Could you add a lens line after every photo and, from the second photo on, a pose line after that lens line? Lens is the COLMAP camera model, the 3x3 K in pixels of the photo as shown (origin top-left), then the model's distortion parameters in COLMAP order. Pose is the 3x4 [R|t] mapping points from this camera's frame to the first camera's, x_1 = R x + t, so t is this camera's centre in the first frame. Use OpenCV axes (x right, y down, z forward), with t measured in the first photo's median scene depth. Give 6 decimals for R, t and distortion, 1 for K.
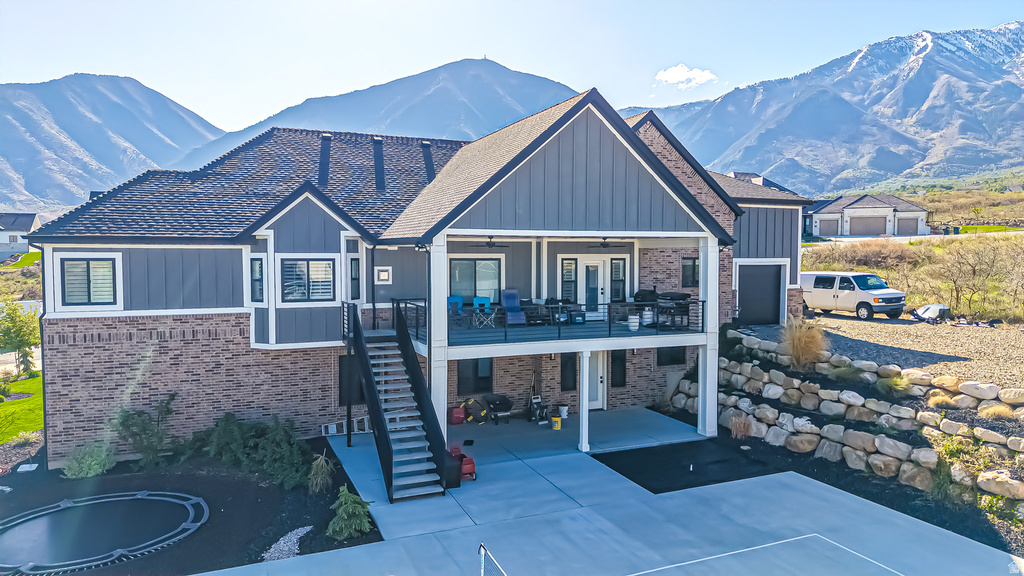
lens RADIAL K [[684.2, 0, 511.4], [0, 684.2, 288.5], [0, 0, 1]] dist [0.038820, -0.048678]
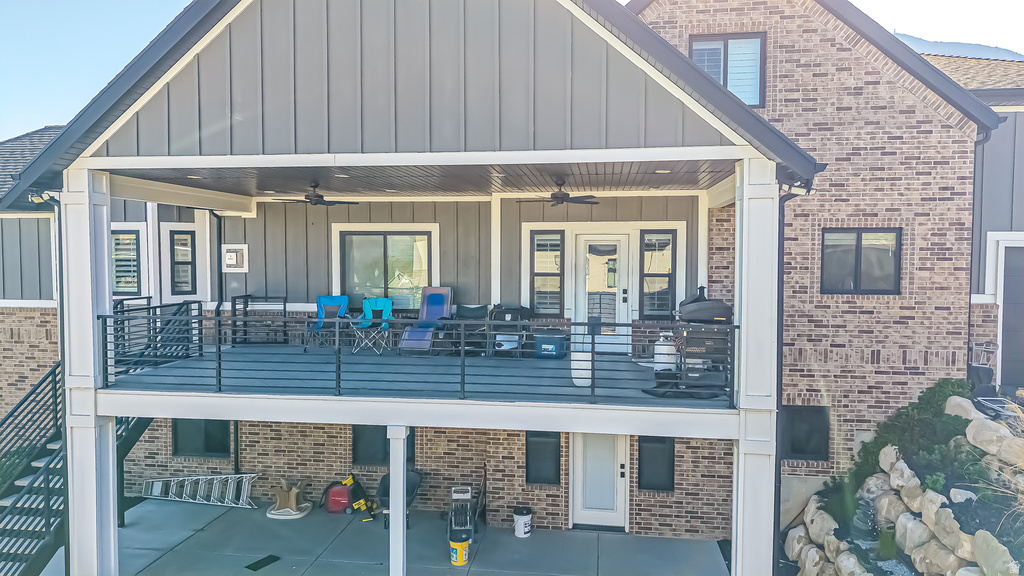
lens RADIAL K [[684.2, 0, 512.8], [0, 684.2, 288.0], [0, 0, 1]] dist [0.038820, -0.048678]
pose [[0.859166, 0.026555, -0.511007, 0.388847], [-0.028683, 0.999582, 0.003719, -0.001687], [0.510892, 0.011462, 0.859569, 0.633810]]
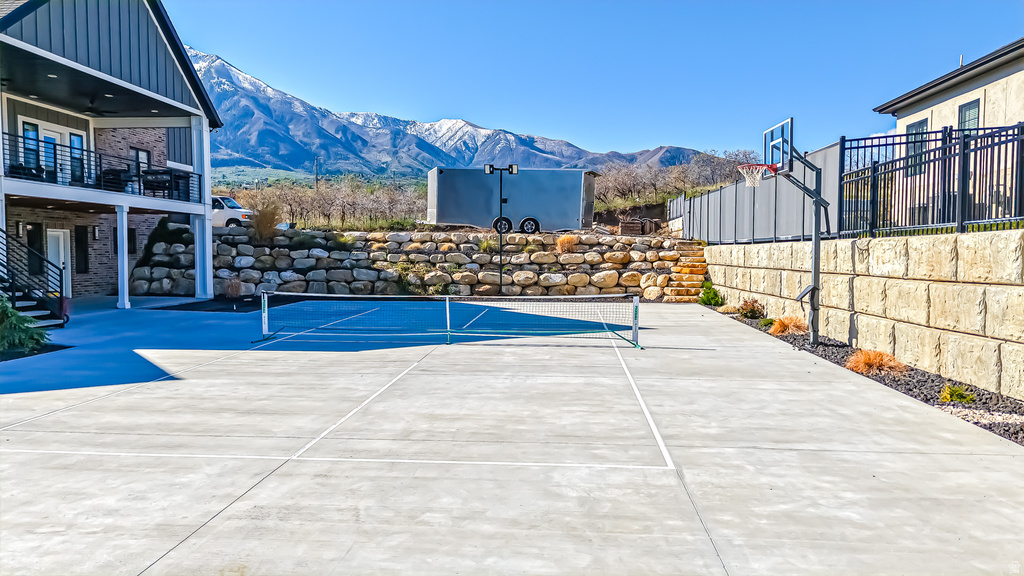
lens RADIAL K [[684.2, 0, 503.9], [0, 684.2, 283.6], [0, 0, 1]] dist [0.038820, -0.048678]
pose [[0.472021, -0.039428, 0.880705, -0.488320], [0.044512, 0.998791, 0.020858, 0.199959], [-0.880463, 0.029357, 0.473206, 0.063005]]
